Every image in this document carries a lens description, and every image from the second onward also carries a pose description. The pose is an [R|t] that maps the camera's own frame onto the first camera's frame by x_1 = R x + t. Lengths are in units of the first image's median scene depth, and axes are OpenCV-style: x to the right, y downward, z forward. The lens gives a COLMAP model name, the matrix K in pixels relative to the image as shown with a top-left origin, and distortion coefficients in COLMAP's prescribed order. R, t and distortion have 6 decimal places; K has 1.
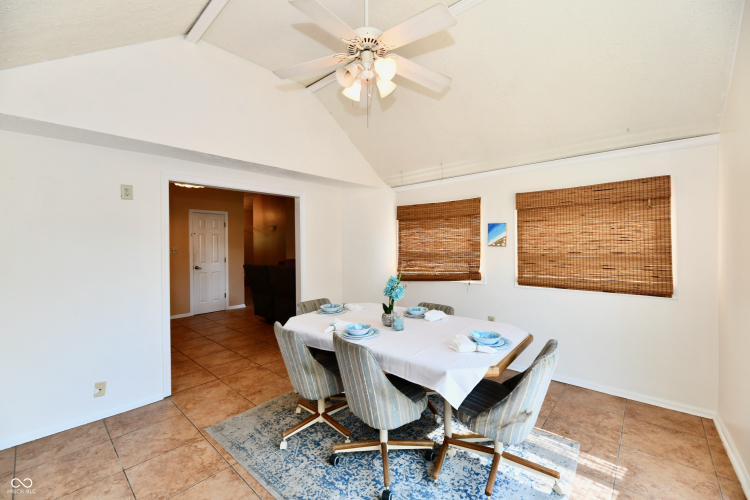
lens RADIAL K [[307.9, 0, 379.2], [0, 307.9, 241.3], [0, 0, 1]] dist [-0.000673, -0.002798]
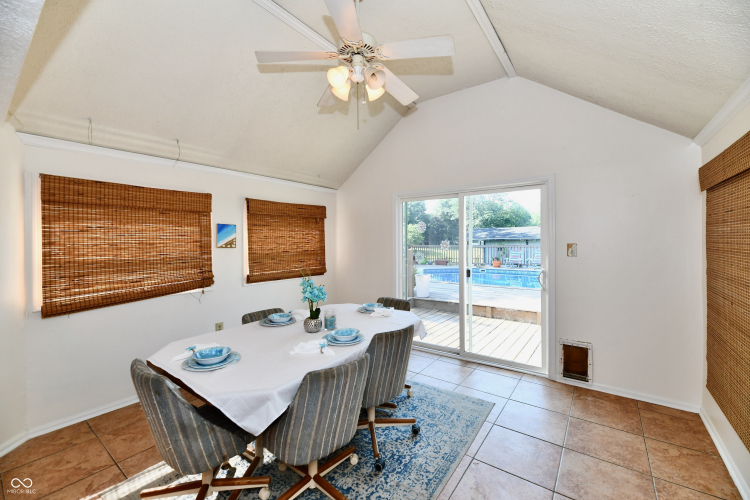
lens RADIAL K [[307.9, 0, 379.2], [0, 307.9, 241.3], [0, 0, 1]] dist [-0.000673, -0.002798]
pose [[-0.092871, 0.012237, 0.995603, -0.628534], [0.002911, 0.999924, -0.012018, 0.008380], [-0.995674, 0.001782, -0.092900, 0.610039]]
